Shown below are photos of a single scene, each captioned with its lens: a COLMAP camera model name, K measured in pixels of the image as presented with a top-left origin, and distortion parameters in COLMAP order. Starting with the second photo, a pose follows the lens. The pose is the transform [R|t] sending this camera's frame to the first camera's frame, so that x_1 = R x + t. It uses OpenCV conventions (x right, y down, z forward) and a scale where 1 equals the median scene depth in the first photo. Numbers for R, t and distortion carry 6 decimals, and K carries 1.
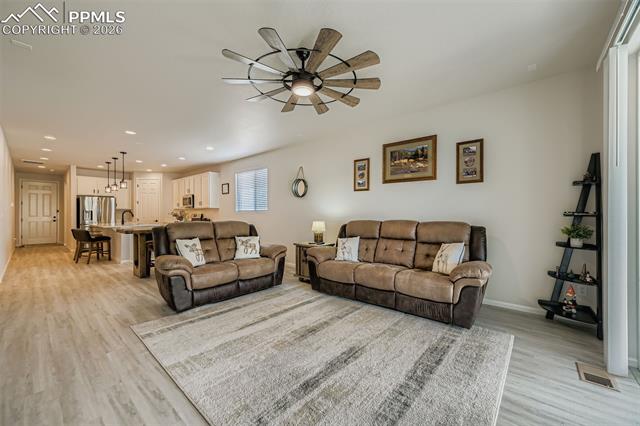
lens RADIAL K [[252.5, 0, 323.9], [0, 252.5, 213.8], [0, 0, 1]] dist [-0.002787, -0.000130]
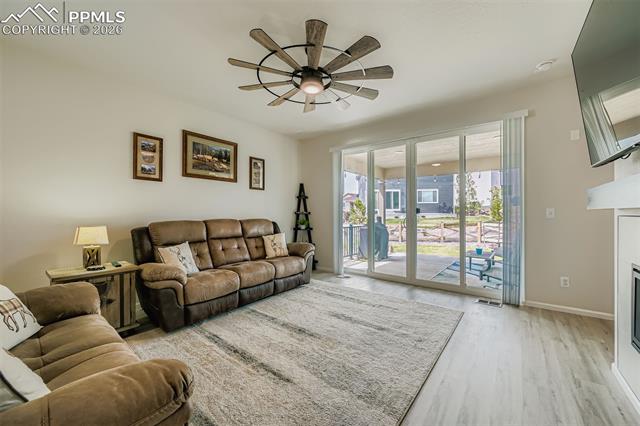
lens RADIAL K [[252.5, 0, 323.6], [0, 252.5, 212.3], [0, 0, 1]] dist [-0.002787, -0.000130]
pose [[-0.050400, 0.004425, 0.998719, -0.768896], [0.001198, 0.999990, -0.004371, 0.004188], [-0.998728, 0.000976, -0.050405, 0.713205]]
